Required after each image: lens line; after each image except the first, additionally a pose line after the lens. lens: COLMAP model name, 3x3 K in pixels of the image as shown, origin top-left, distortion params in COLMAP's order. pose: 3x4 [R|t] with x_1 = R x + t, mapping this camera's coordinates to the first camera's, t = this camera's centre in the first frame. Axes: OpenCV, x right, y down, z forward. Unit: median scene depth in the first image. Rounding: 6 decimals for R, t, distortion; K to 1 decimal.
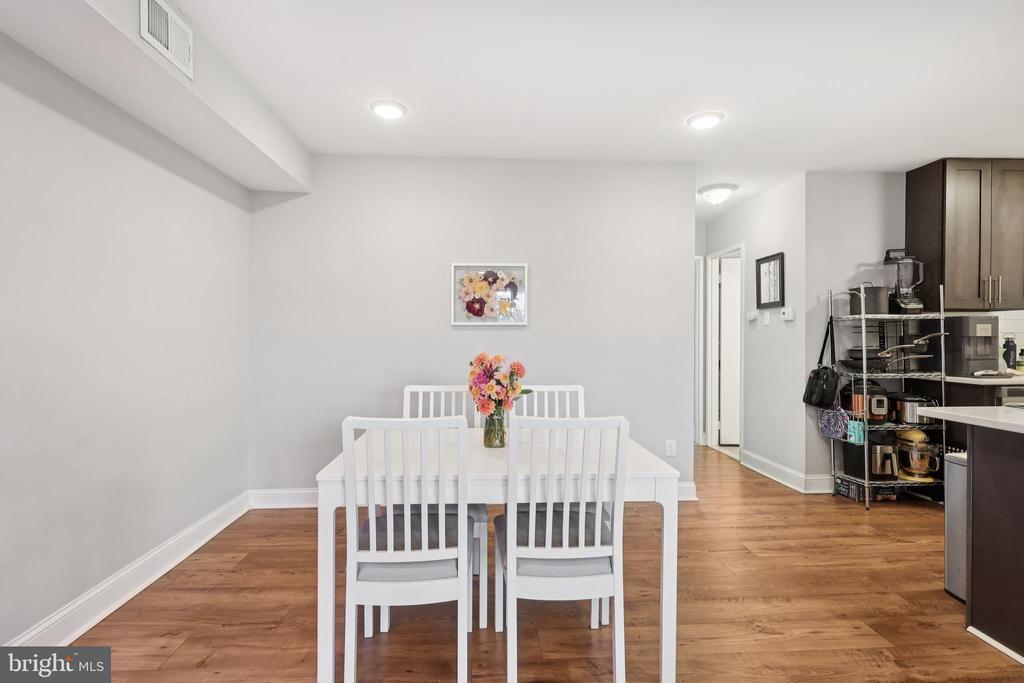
lens RADIAL K [[481.8, 0, 523.7], [0, 481.8, 340.4], [0, 0, 1]] dist [0.001884, -0.003592]
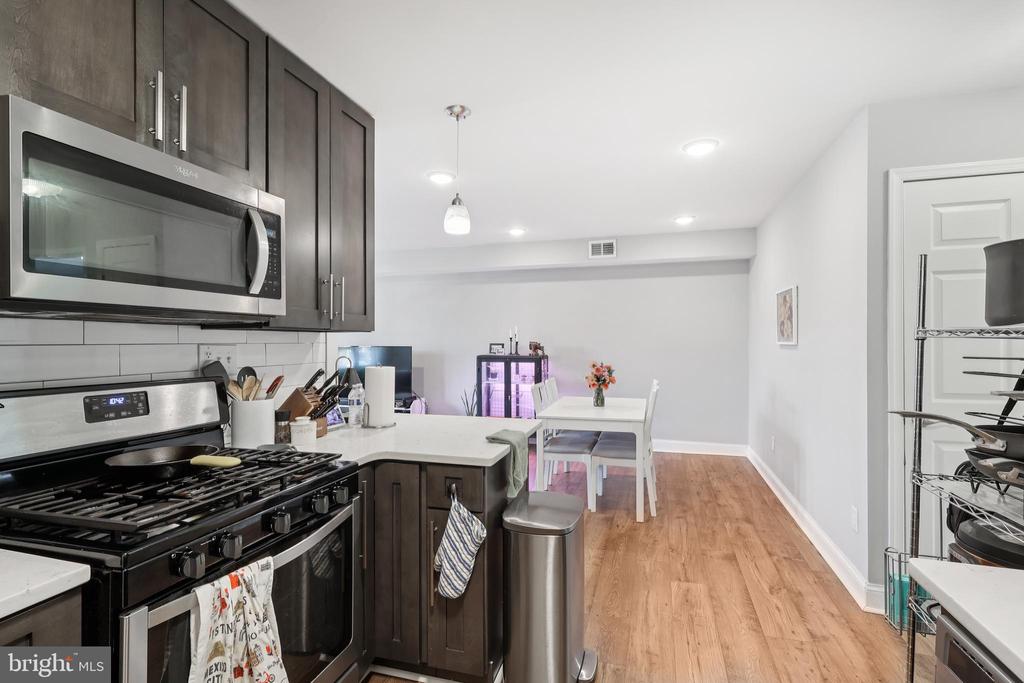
lens RADIAL K [[491.1, 0, 504.8], [0, 491.1, 345.0], [0, 0, 1]] dist [-0.014230, 0.005000]
pose [[-0.363514, 0.009445, -0.931541, 1.191823], [-0.000404, 0.999947, 0.010297, -0.042324], [0.931589, 0.004119, -0.363491, 0.800656]]
